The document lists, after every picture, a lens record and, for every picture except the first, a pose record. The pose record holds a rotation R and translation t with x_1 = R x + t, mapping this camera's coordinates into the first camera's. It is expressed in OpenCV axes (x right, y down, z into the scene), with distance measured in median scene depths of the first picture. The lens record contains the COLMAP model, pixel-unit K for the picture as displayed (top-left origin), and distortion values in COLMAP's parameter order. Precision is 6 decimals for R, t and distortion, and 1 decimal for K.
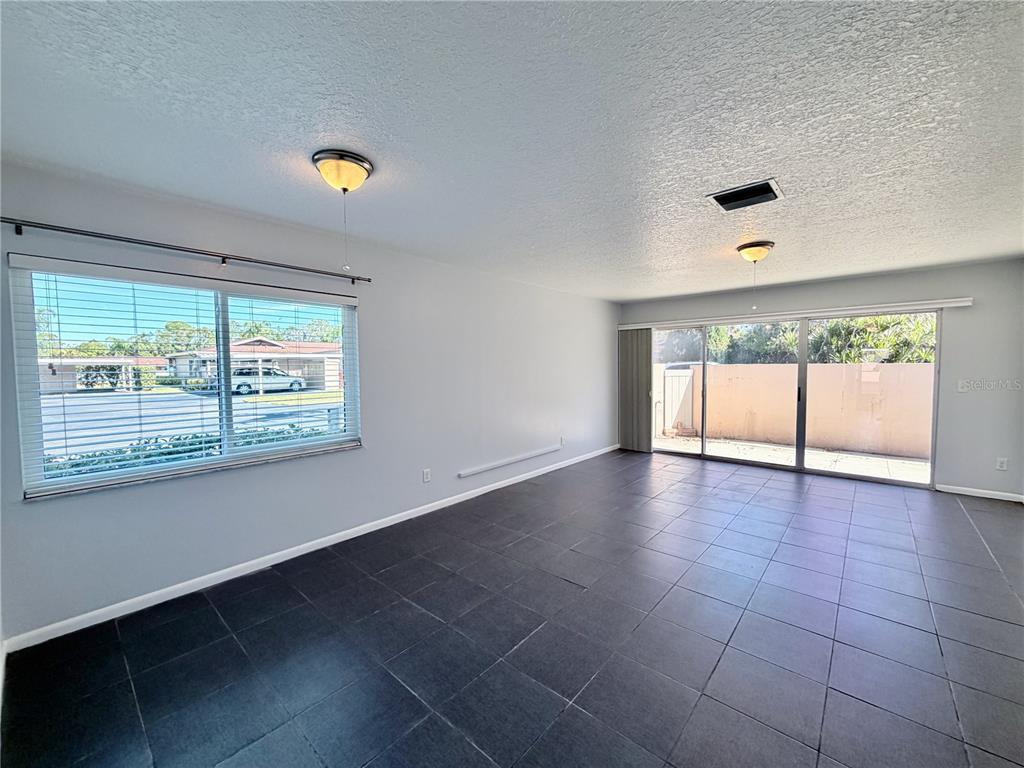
lens RADIAL K [[408.8, 0, 509.6], [0, 408.8, 385.5], [0, 0, 1]] dist [0.000346, 0.000042]
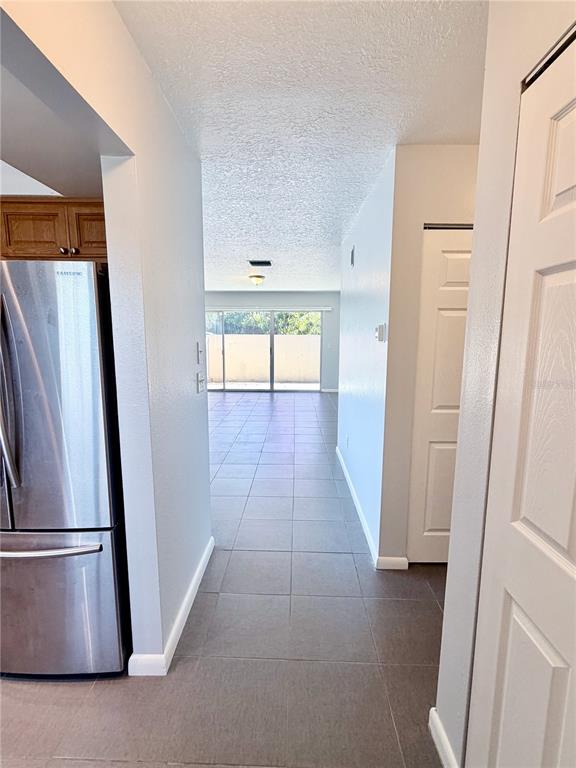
lens RADIAL K [[359.8, 0, 288.0], [0, 359.8, 384.0], [0, 0, 1]] dist [0.000120, -0.000135]
pose [[0.760869, -0.081885, 0.643718, -0.271489], [0.025946, 0.995052, 0.095909, 0.013952], [-0.648387, -0.056273, 0.759229, -0.280210]]
